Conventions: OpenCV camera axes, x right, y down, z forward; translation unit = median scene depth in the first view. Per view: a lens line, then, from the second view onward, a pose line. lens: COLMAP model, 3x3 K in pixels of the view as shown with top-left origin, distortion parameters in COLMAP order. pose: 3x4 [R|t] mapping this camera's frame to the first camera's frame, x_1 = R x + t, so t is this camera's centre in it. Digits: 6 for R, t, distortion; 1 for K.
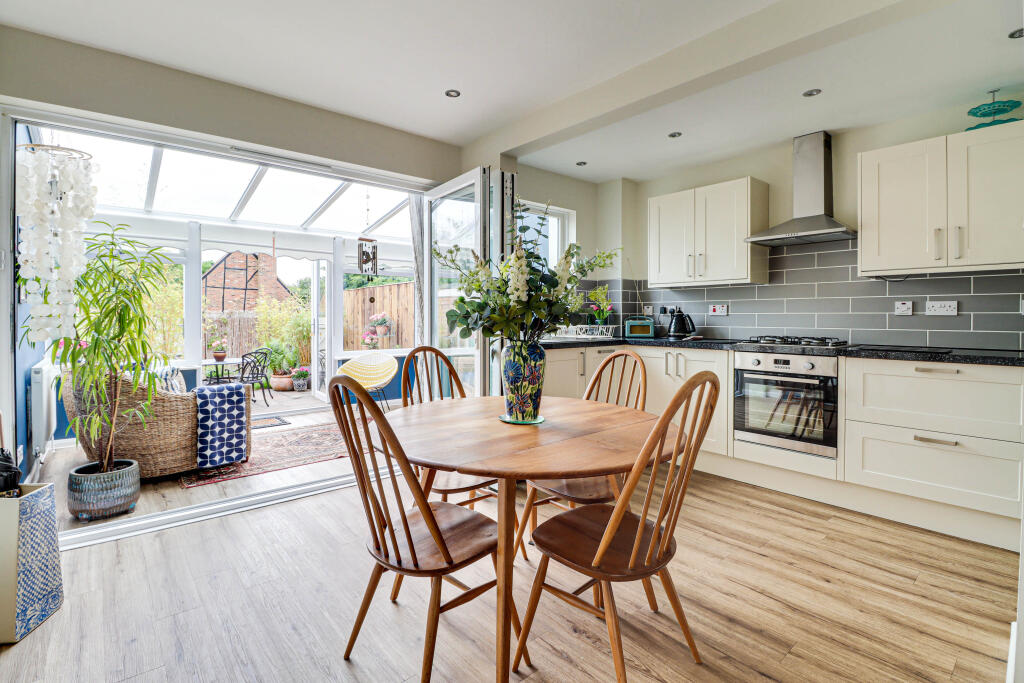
lens RADIAL K [[496.6, 0, 525.4], [0, 496.6, 320.9], [0, 0, 1]] dist [-0.004136, -0.000651]
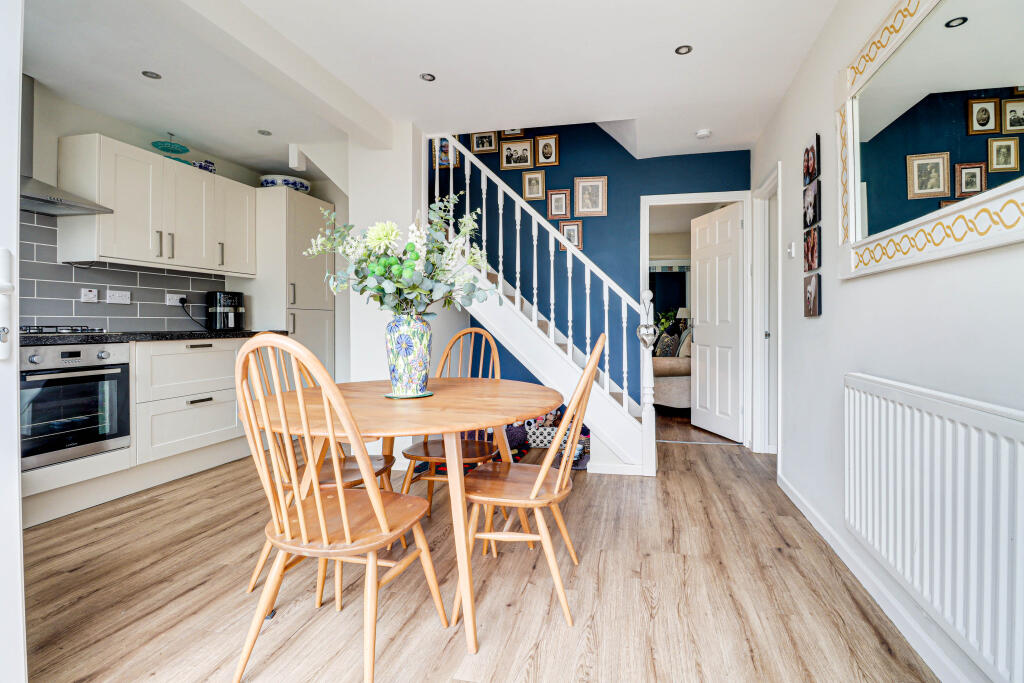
lens RADIAL K [[496.6, 0, 525.4], [0, 496.6, 320.9], [0, 0, 1]] dist [-0.004136, -0.000651]
pose [[-0.574401, 0.002706, 0.818569, -0.436674], [0.009035, 0.999955, 0.003035, 0.023625], [-0.818524, 0.009139, -0.574400, 0.638311]]
